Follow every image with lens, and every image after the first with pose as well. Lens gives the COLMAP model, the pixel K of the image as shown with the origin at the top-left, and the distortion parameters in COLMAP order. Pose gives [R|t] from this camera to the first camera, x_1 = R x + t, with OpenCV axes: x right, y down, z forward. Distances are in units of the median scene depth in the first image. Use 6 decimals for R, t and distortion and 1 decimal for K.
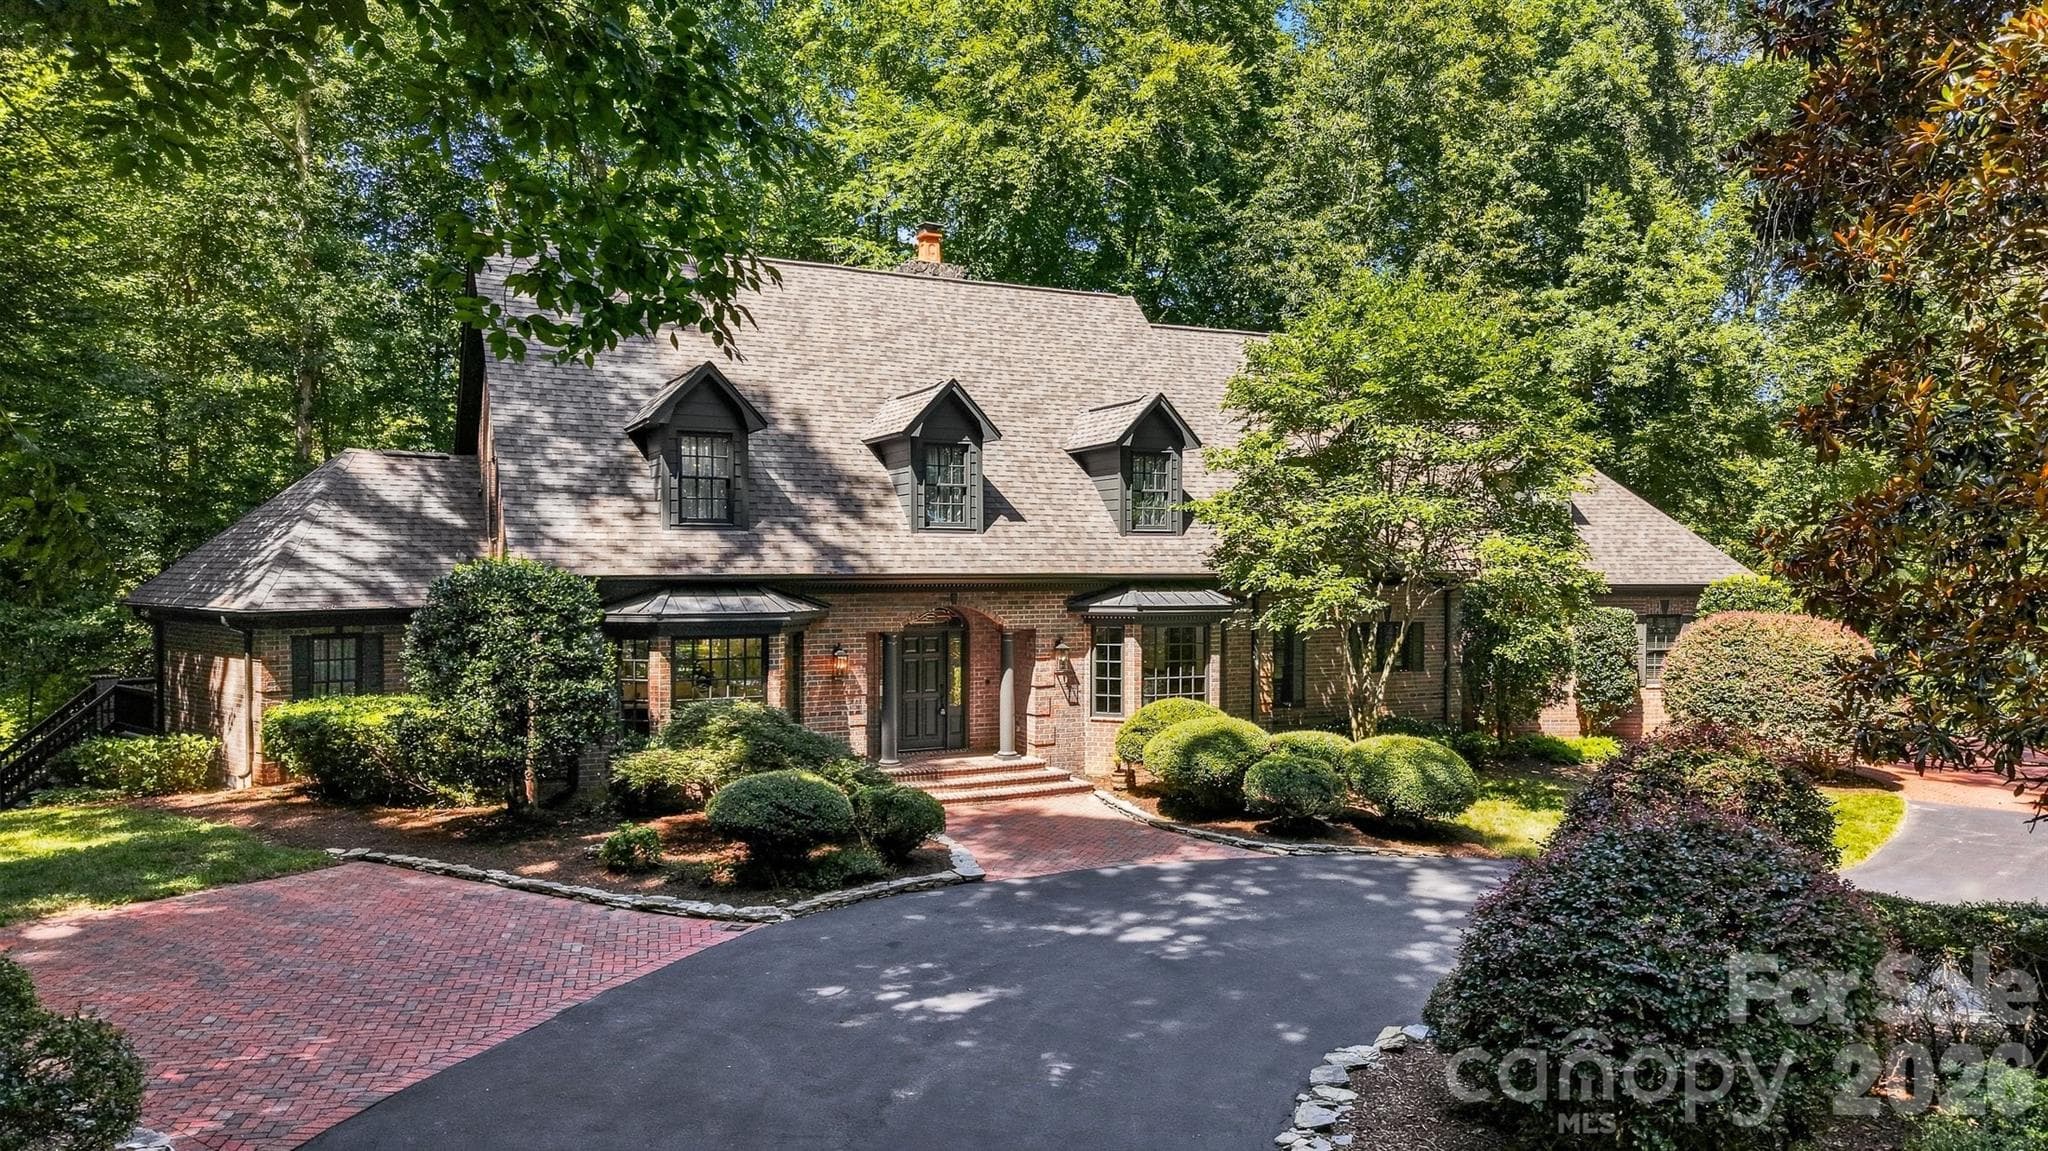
lens RADIAL K [[1478.7, 0, 1079.7], [0, 1478.7, 579.7], [0, 0, 1]] dist [0.093517, -0.001449]
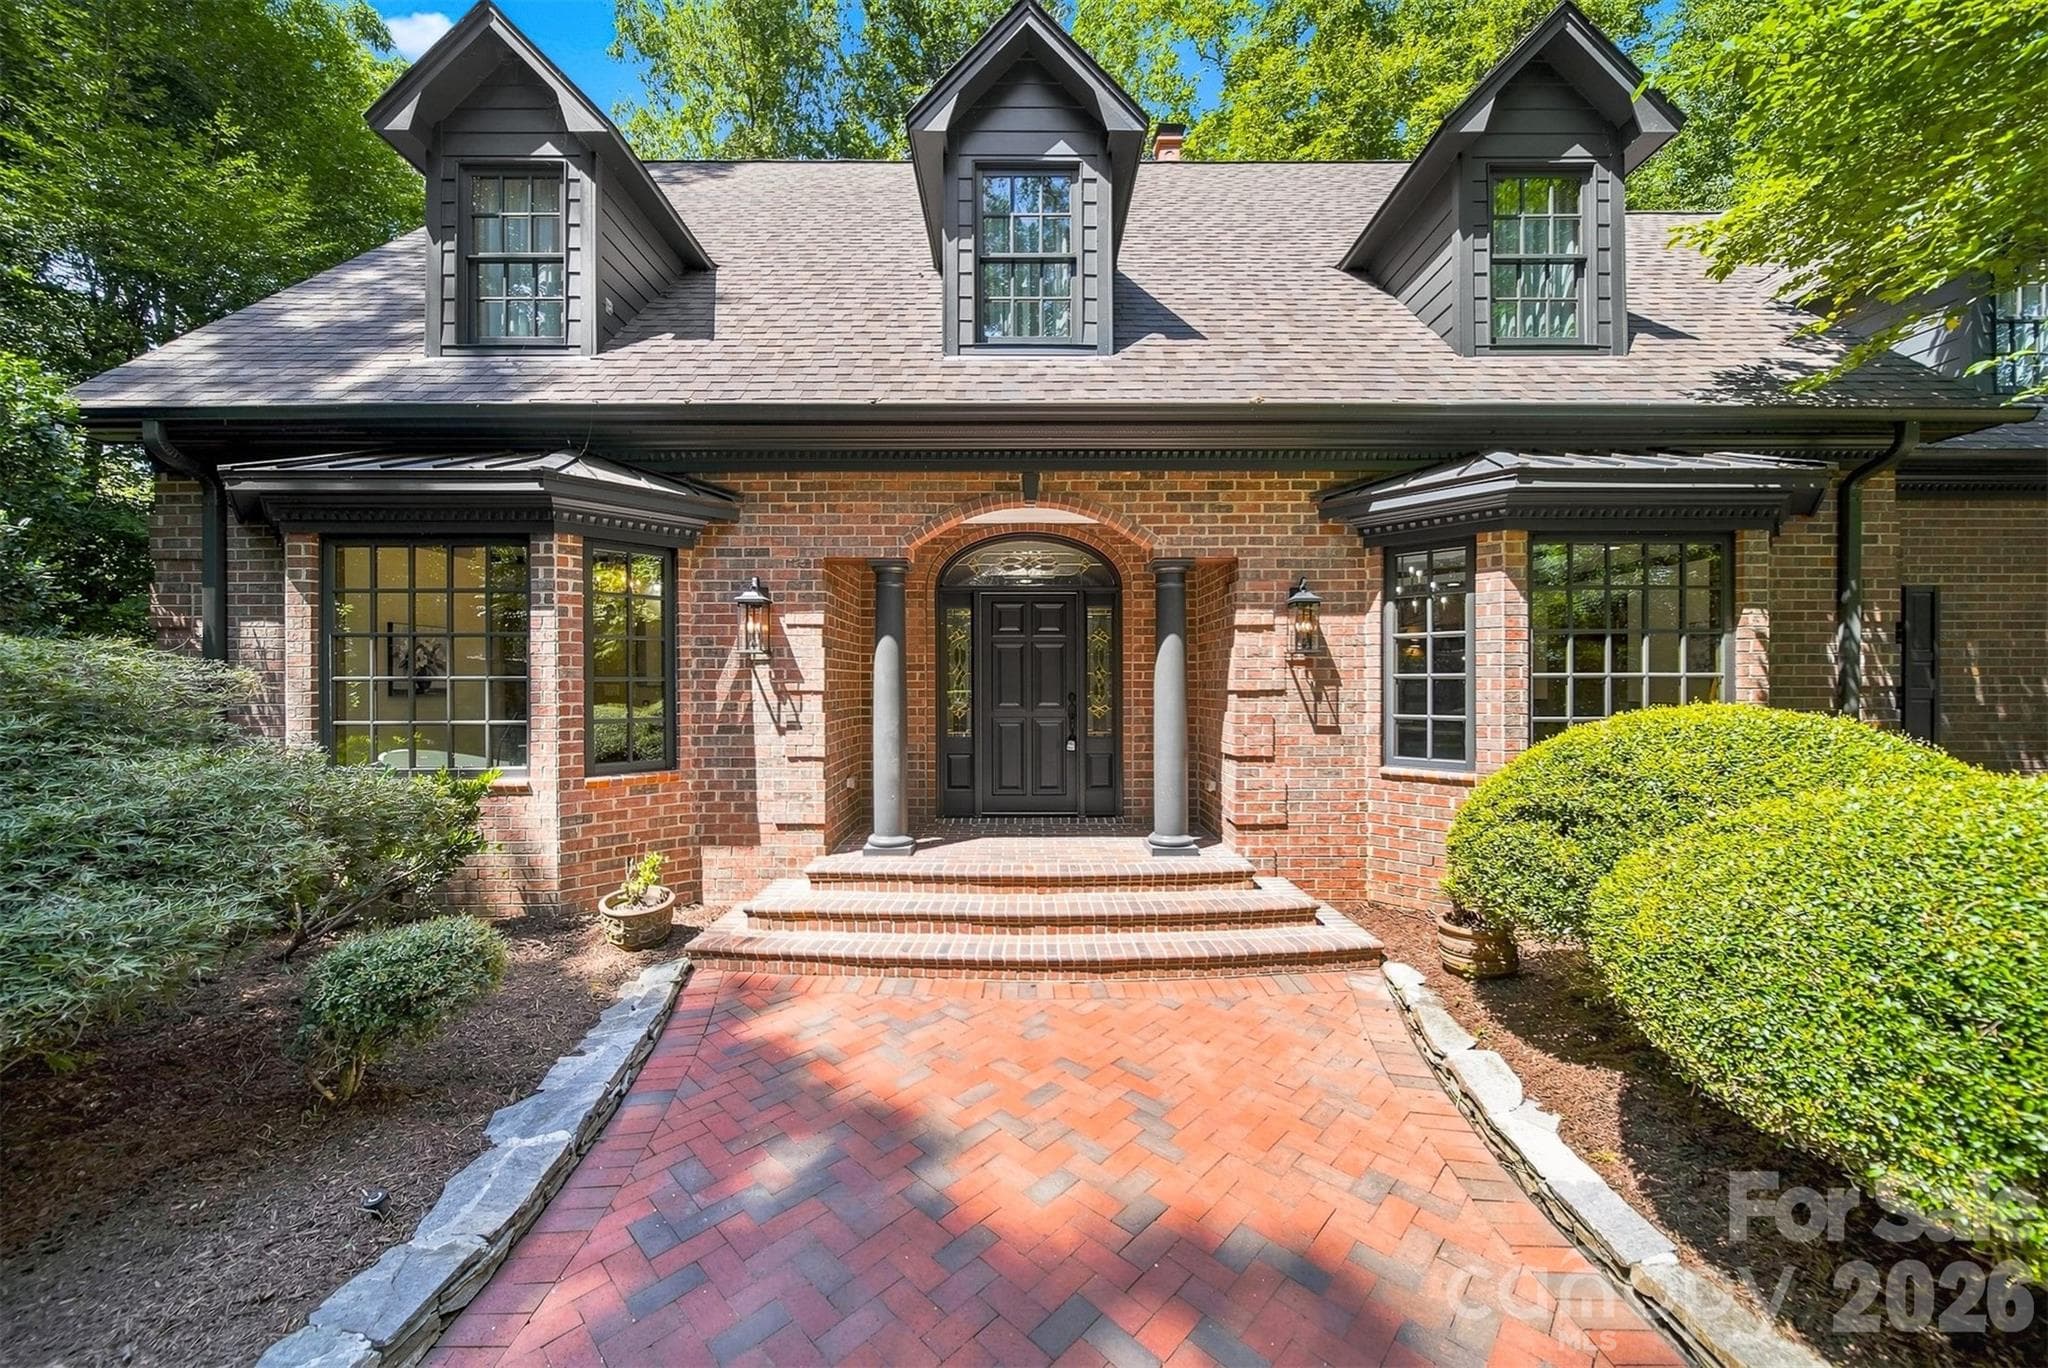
lens RADIAL K [[791.3, 0, 995.7], [0, 791.3, 674.5], [0, 0, 1]] dist [0.009408, -0.000043]
pose [[0.877424, -0.013026, -0.479540, 0.019450], [-0.002257, 0.999508, -0.031280, 0.074307], [0.479711, 0.028528, 0.876963, 0.758562]]
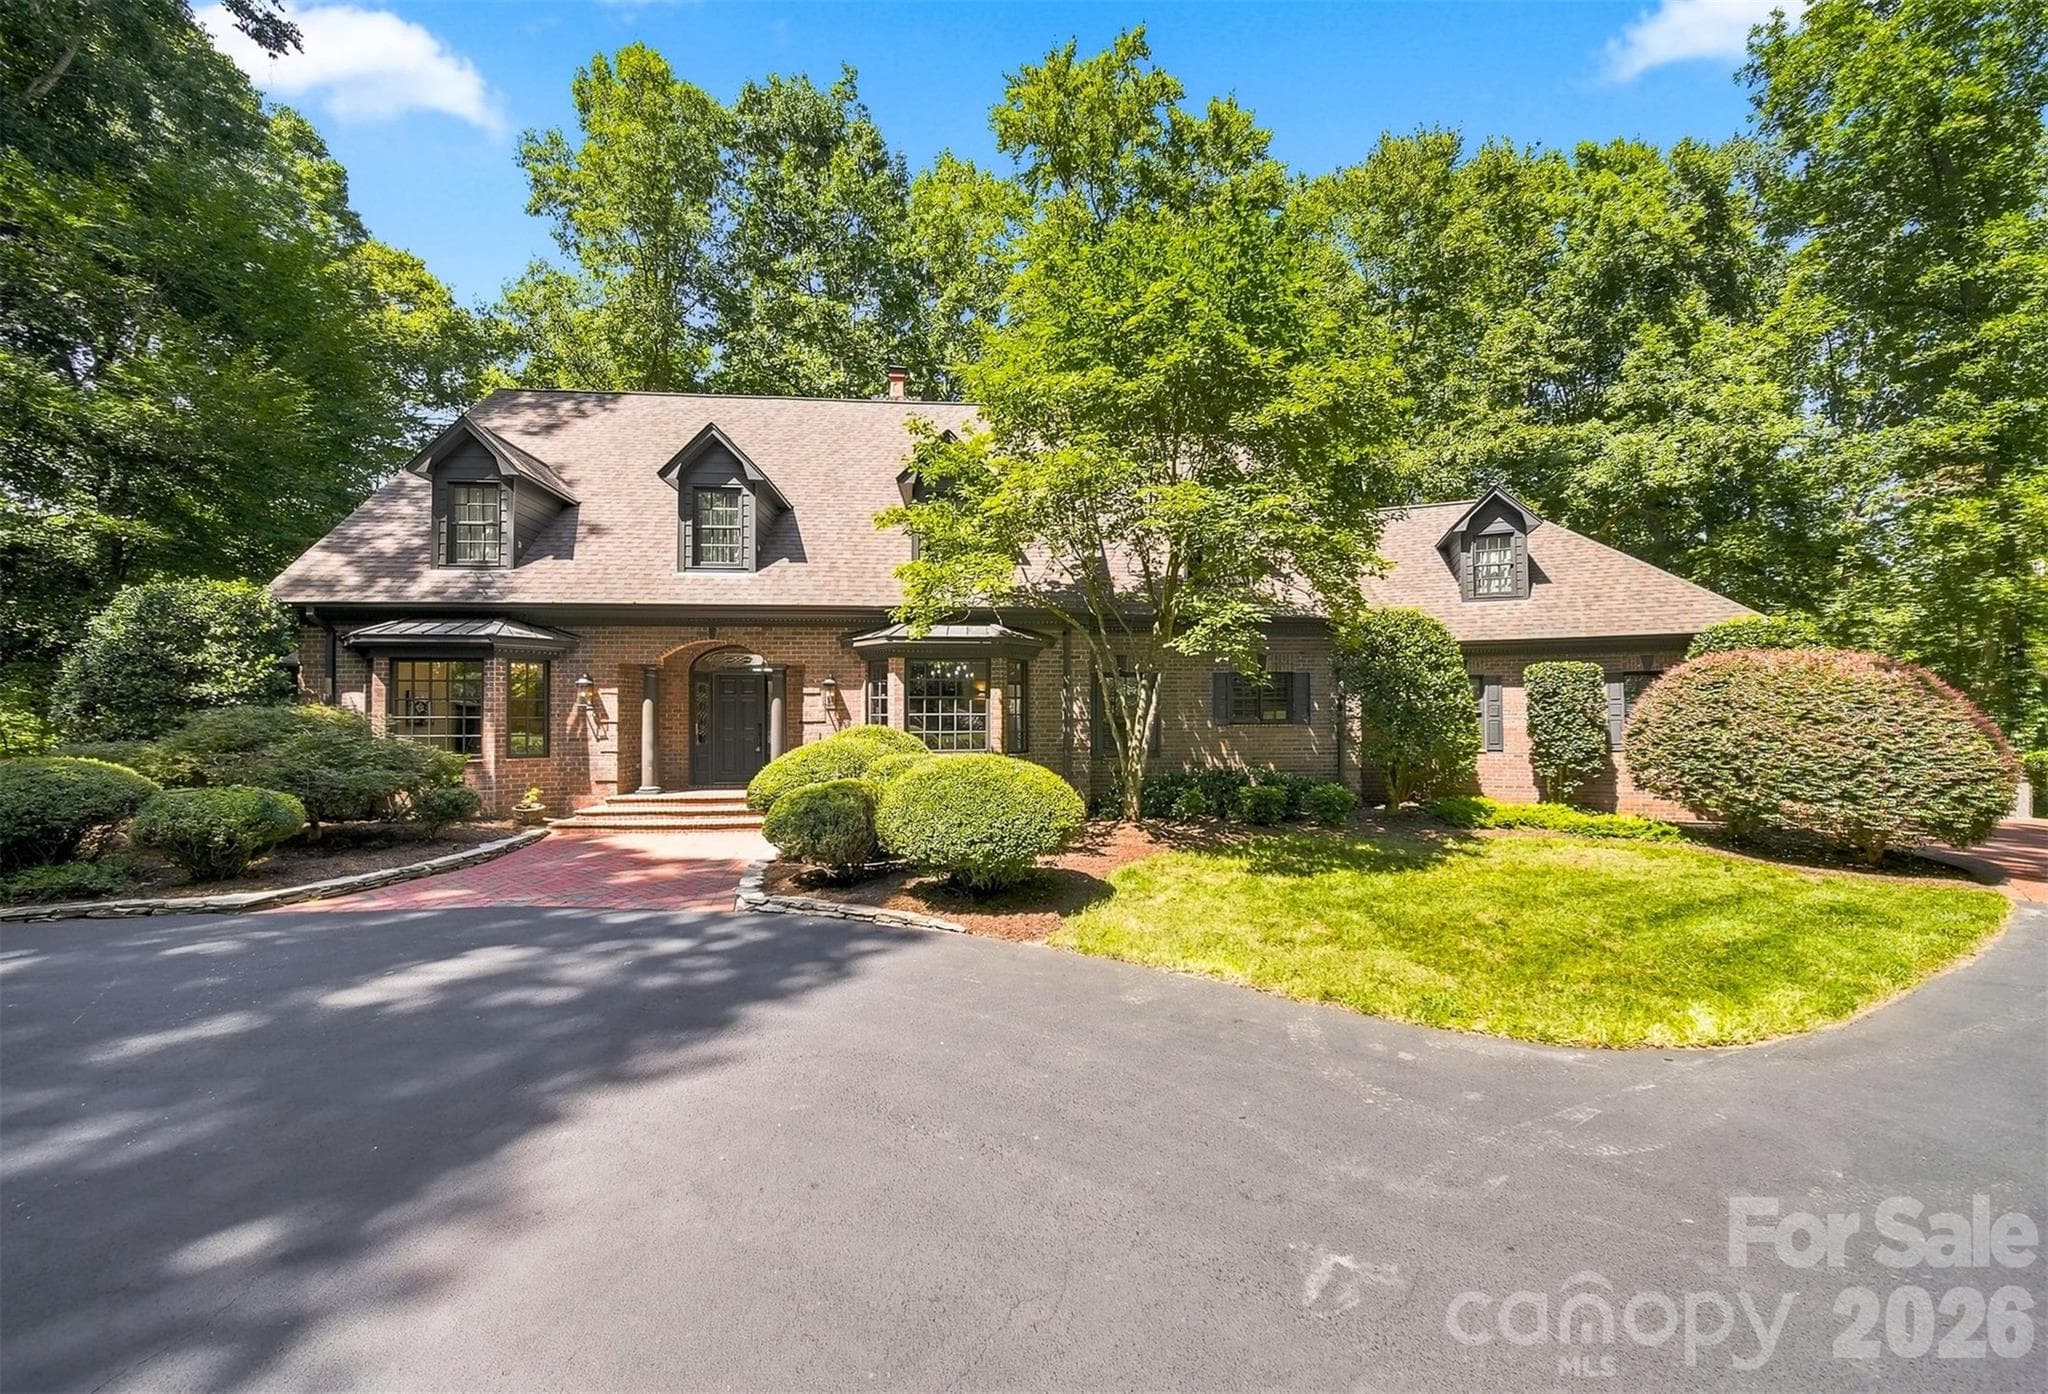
lens RADIAL K [[809.4, 0, 1024.0], [0, 809.4, 697.0], [0, 0, 1]] dist [0.014756, 0.000221]
pose [[0.917168, -0.020829, -0.397956, 0.327054], [0.003409, 0.999007, -0.044433, 0.079968], [0.398486, 0.039396, 0.916328, 0.549396]]
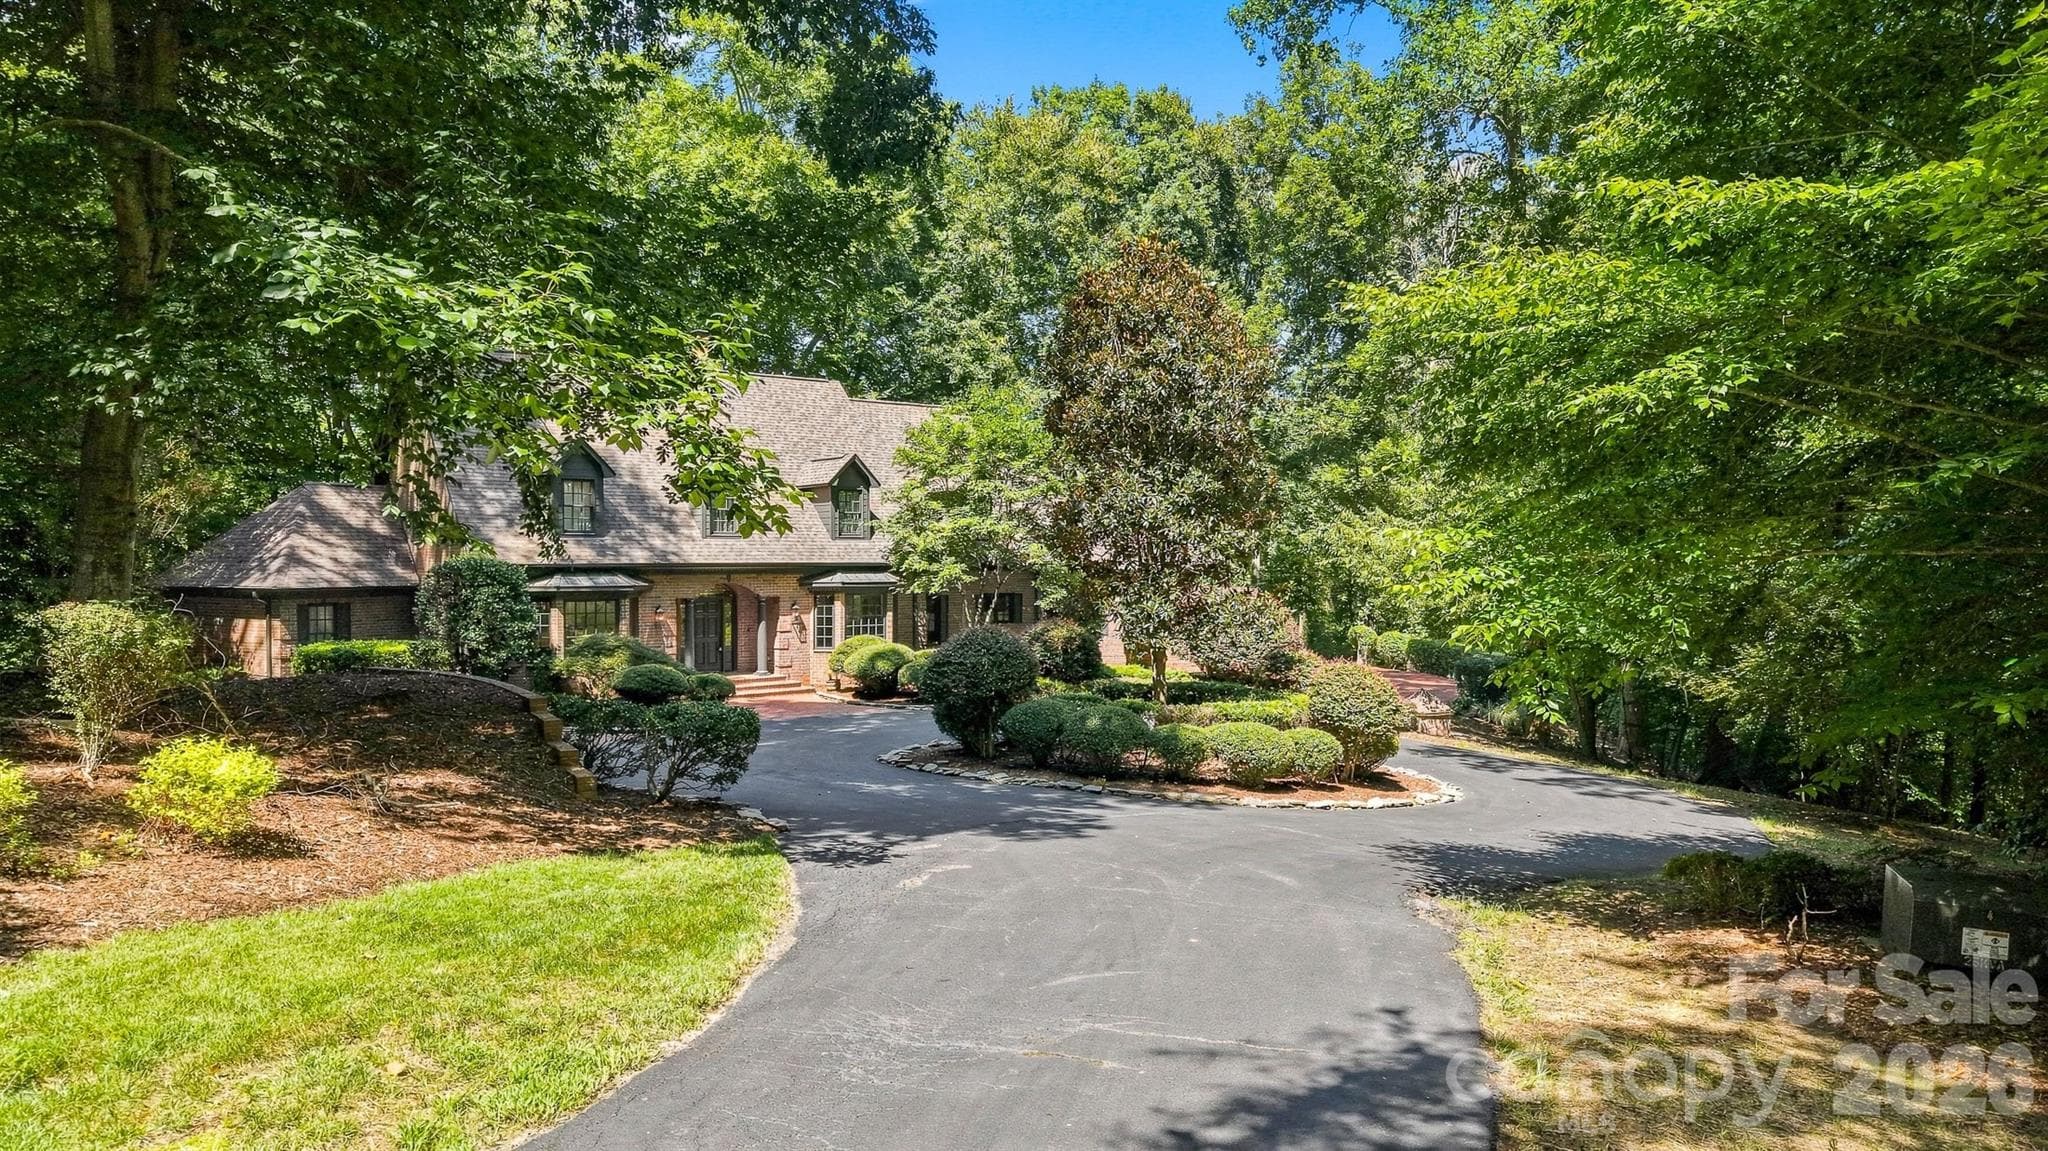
lens RADIAL K [[1478.7, 0, 1079.7], [0, 1478.7, 579.7], [0, 0, 1]] dist [0.093517, -0.001449]
pose [[0.982111, -0.007553, 0.188152, -0.012250], [0.007242, 0.999971, 0.002341, 0.012774], [-0.188164, -0.000937, 0.982137, -0.686942]]
